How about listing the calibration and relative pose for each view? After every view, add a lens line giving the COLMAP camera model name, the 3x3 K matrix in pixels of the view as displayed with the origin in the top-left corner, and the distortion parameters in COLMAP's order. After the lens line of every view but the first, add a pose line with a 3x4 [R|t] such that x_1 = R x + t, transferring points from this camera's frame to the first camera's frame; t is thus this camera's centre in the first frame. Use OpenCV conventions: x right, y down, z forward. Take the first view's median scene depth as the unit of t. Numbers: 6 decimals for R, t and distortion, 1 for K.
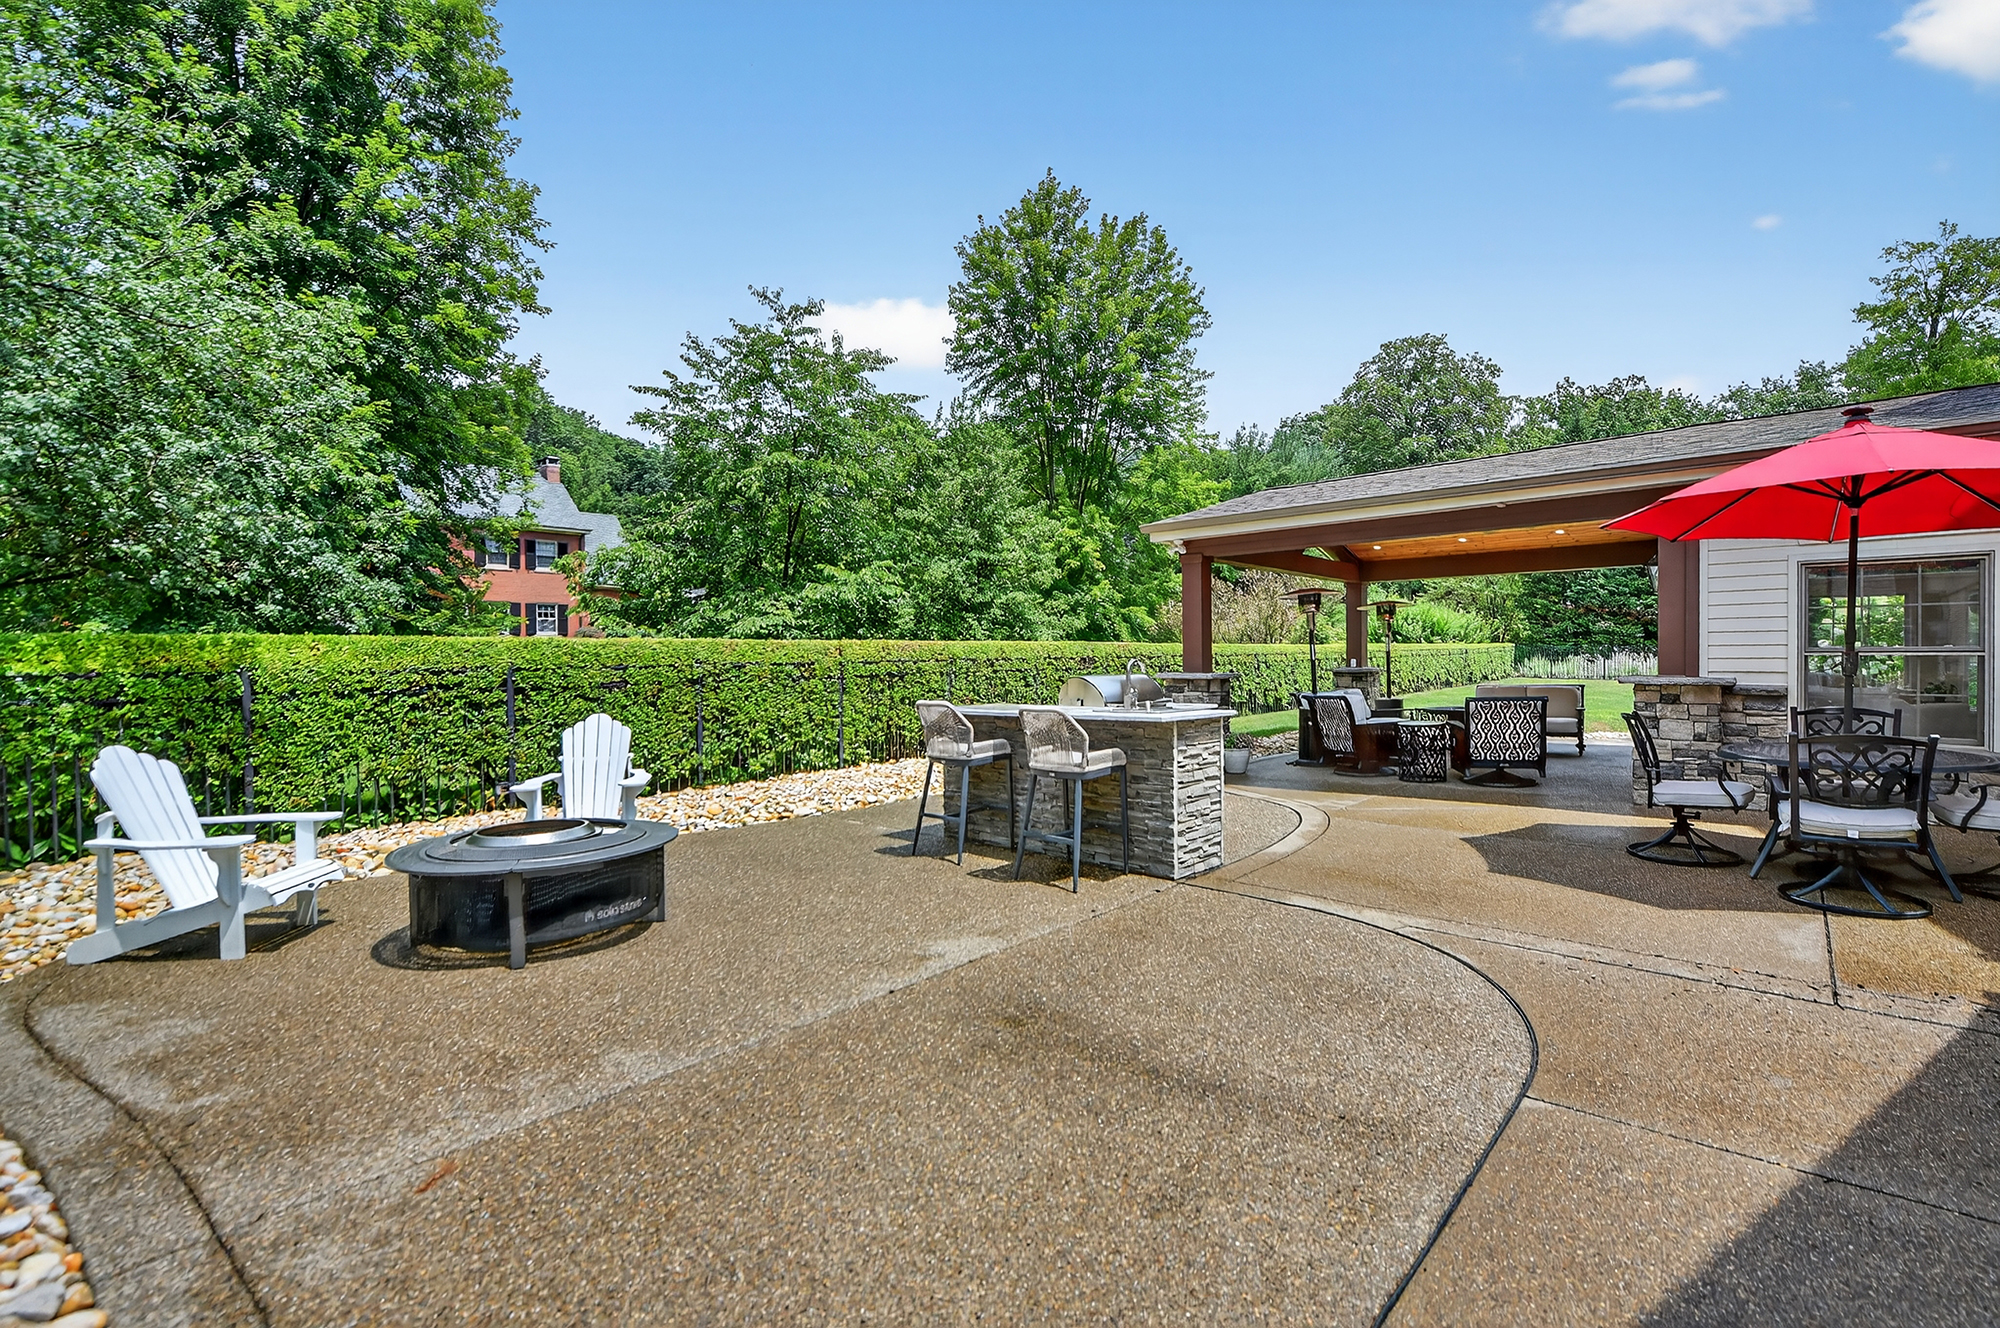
lens RADIAL K [[834.1, 0, 995.0], [0, 834.1, 674.1], [0, 0, 1]] dist [0.001981, -0.006058]
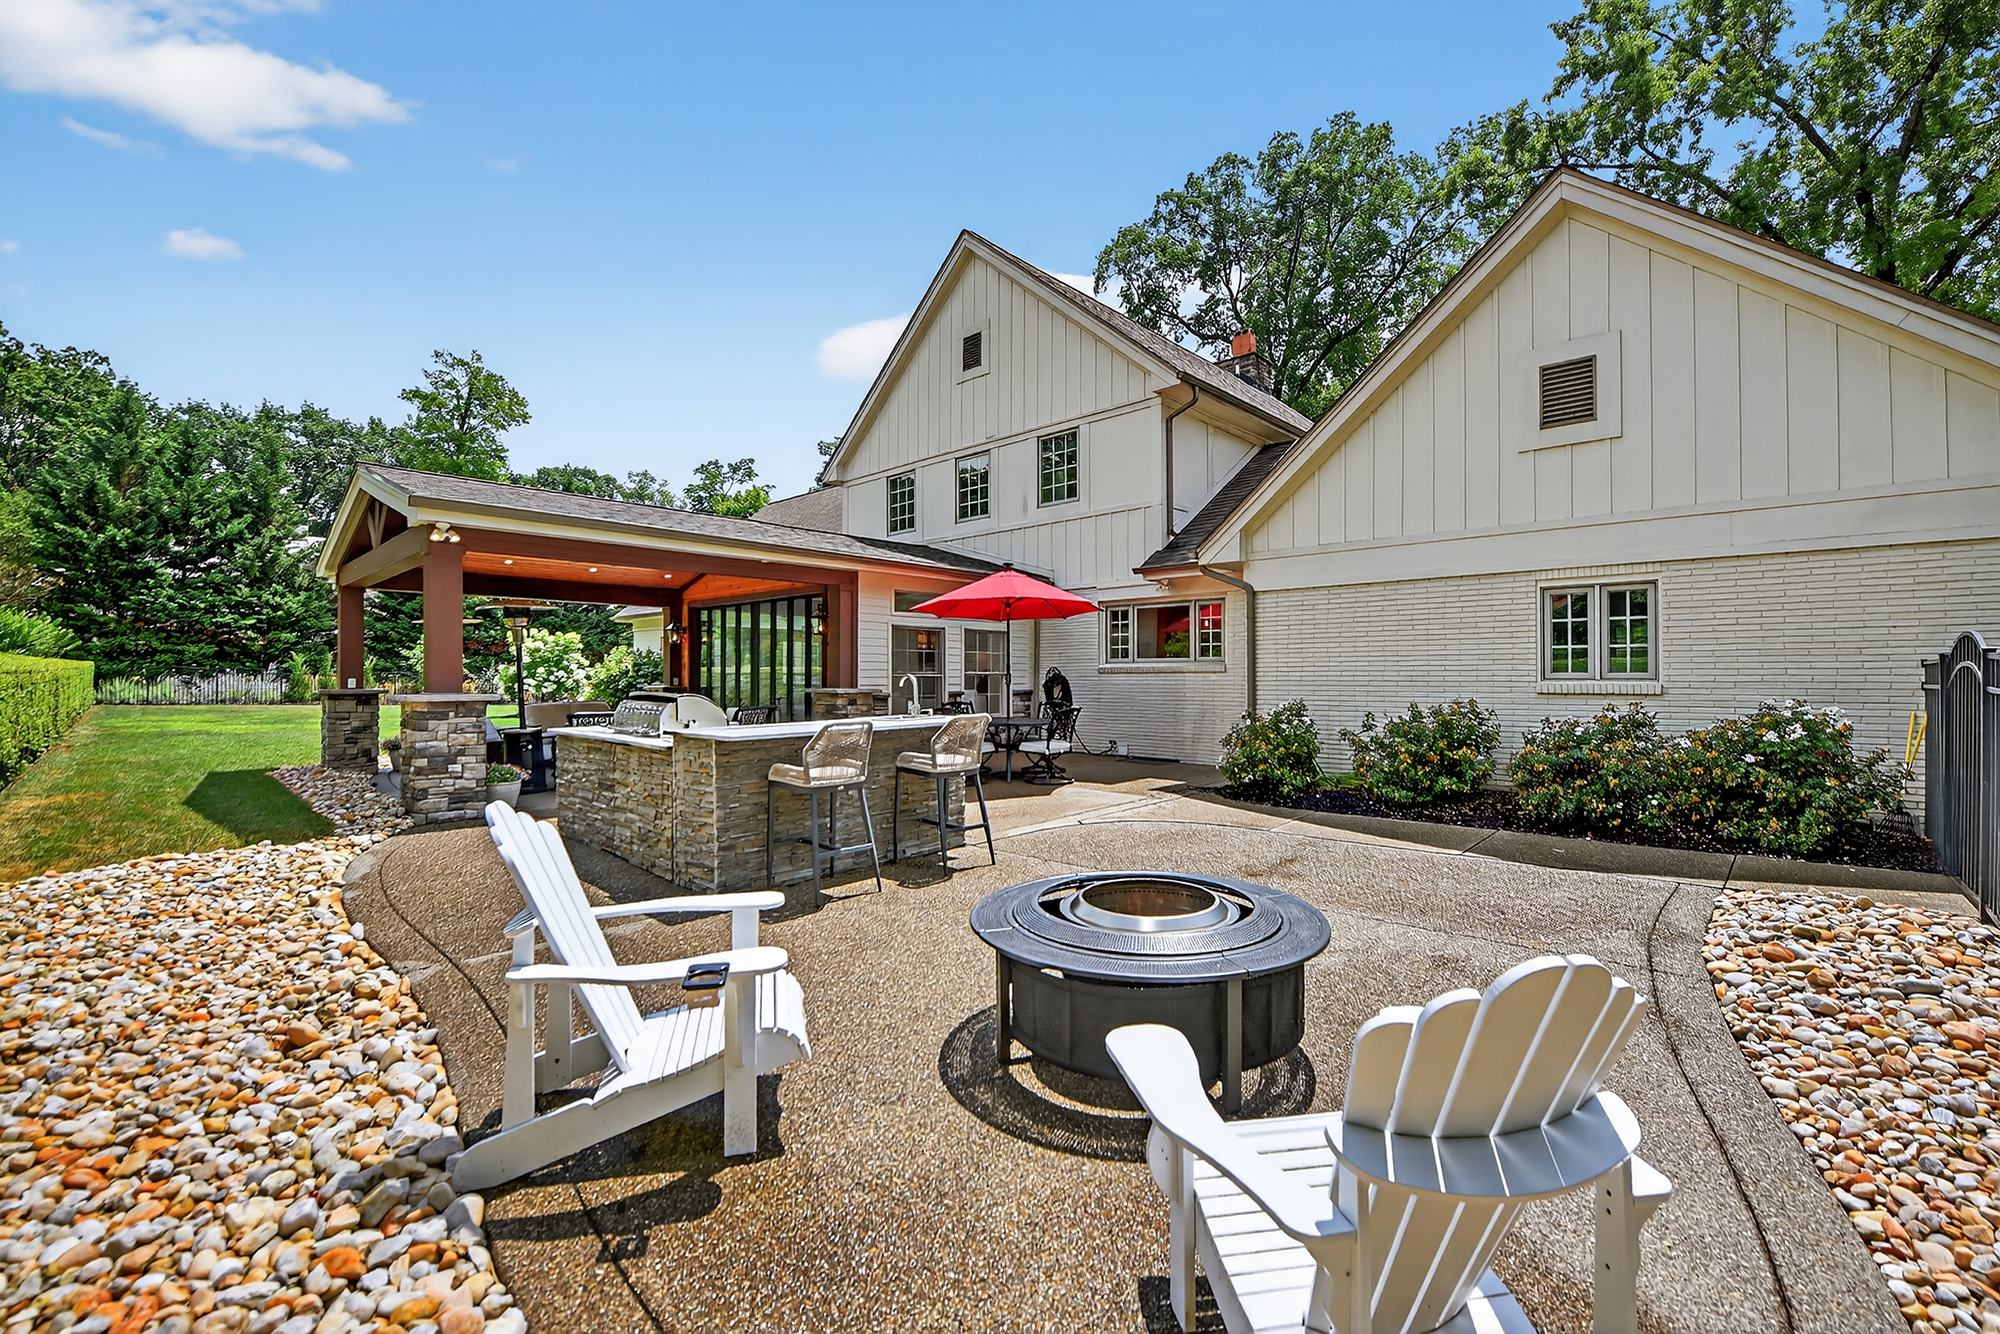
lens RADIAL K [[834.1, 0, 995.0], [0, 834.1, 677.1], [0, 0, 1]] dist [0.001981, -0.006058]
pose [[0.057371, 0.009229, 0.998310, -0.120527], [0.014984, 0.999837, -0.010104, -0.000187], [-0.998240, 0.015539, 0.057223, 0.096593]]
